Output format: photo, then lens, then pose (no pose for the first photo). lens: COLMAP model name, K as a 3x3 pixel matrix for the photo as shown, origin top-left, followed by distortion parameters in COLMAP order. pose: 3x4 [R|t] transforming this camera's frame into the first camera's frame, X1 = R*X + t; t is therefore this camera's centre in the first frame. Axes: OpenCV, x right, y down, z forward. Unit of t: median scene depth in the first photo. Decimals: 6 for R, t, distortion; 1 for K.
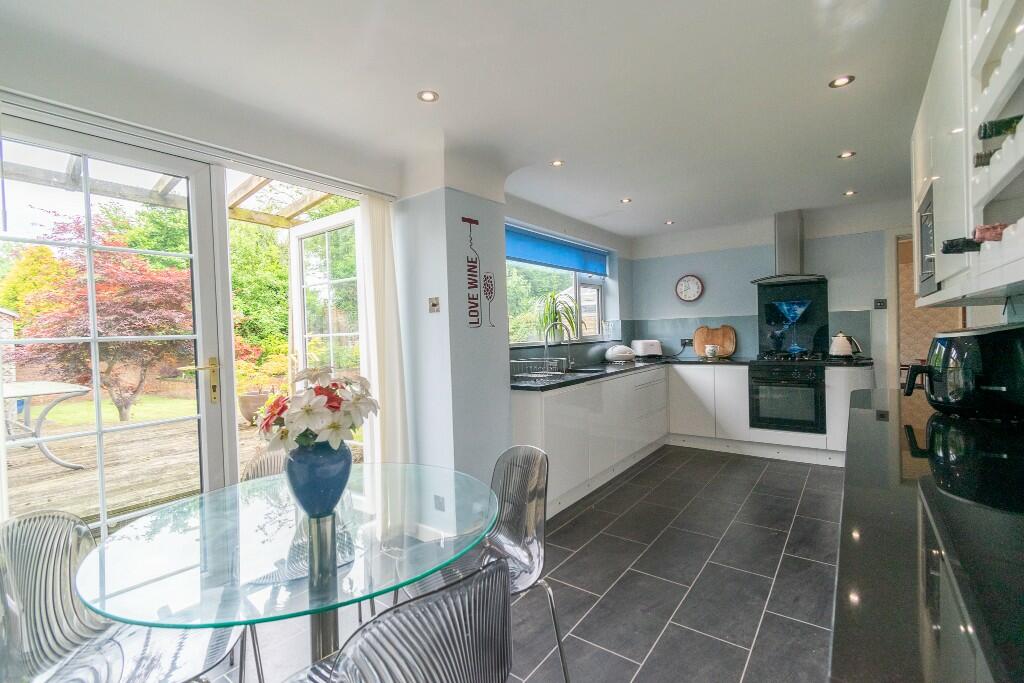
lens RADIAL K [[457.1, 0, 516.8], [0, 457.1, 342.5], [0, 0, 1]] dist [0.004270, 0.000629]
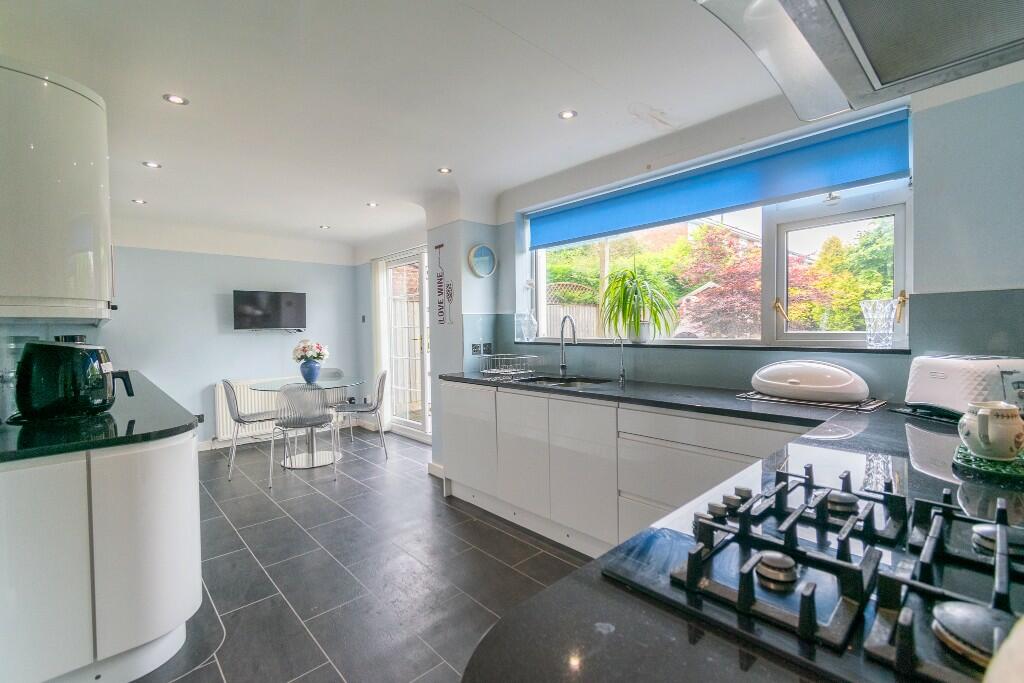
lens RADIAL K [[457.1, 0, 515.6], [0, 457.1, 341.2], [0, 0, 1]] dist [0.004270, 0.000629]
pose [[-0.173022, 0.062556, -0.982929, 1.025141], [0.006009, 0.998029, 0.062459, -0.055400], [0.984900, 0.004901, -0.173057, 1.225773]]
